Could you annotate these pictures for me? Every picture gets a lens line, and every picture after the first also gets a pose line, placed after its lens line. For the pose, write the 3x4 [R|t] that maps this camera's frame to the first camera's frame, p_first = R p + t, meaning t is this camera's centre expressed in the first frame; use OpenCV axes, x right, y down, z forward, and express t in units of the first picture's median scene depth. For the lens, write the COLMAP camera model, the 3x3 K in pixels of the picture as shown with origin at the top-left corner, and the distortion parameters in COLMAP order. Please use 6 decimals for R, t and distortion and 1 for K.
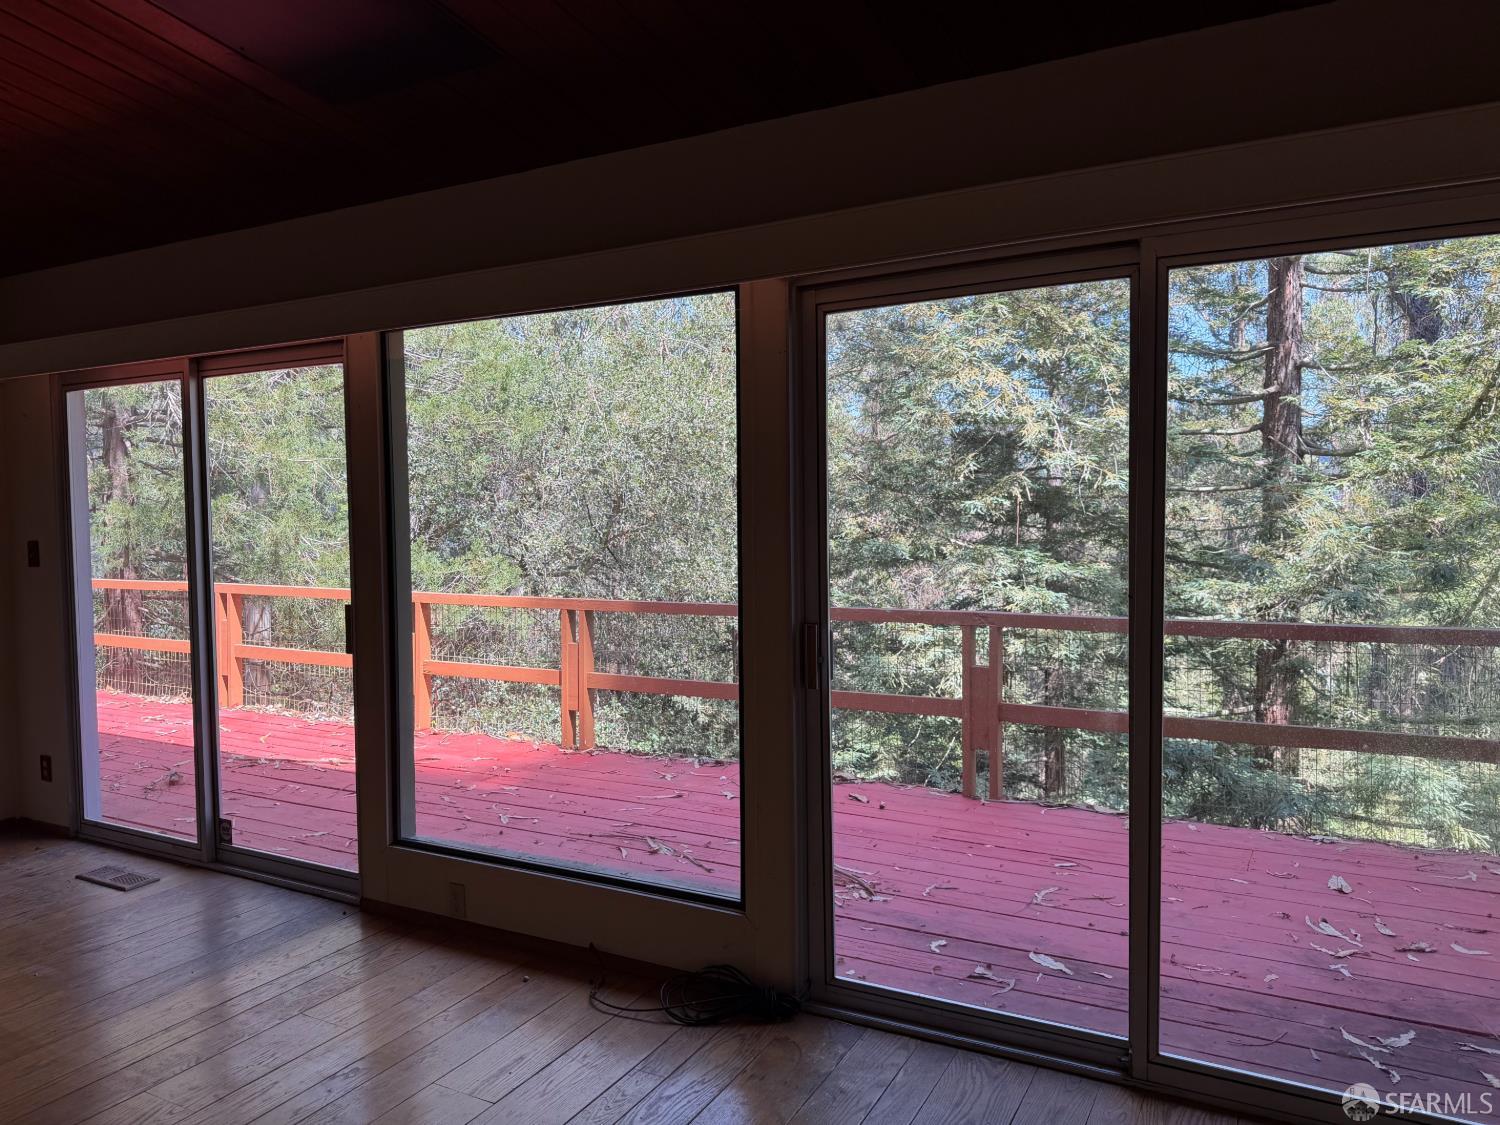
lens RADIAL K [[1064.3, 0, 737.6], [0, 1064.3, 559.5], [0, 0, 1]] dist [0.042067, -0.044707]
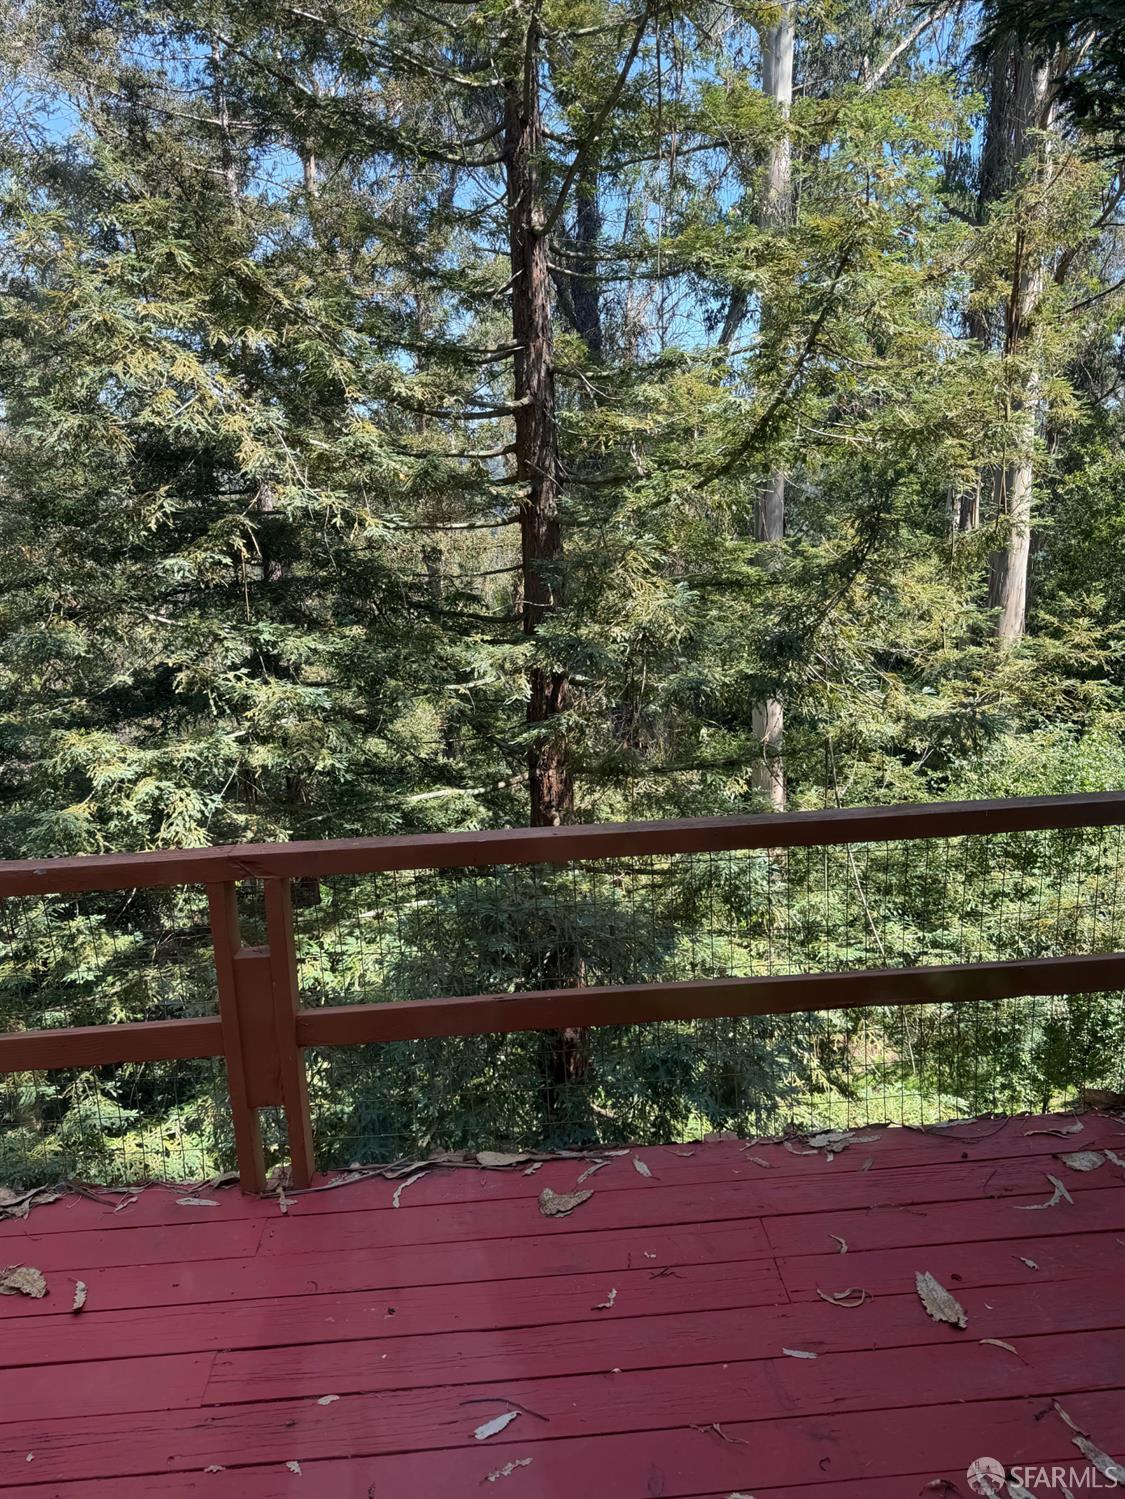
lens RADIAL K [[1063.5, 0, 569.5], [0, 1063.5, 762.4], [0, 0, 1]] dist [0.042067, -0.044707]
pose [[0.840140, -0.149945, 0.521231, 0.058028], [0.056653, 0.980029, 0.190614, -0.043919], [-0.539403, -0.130614, 0.831856, 0.285176]]
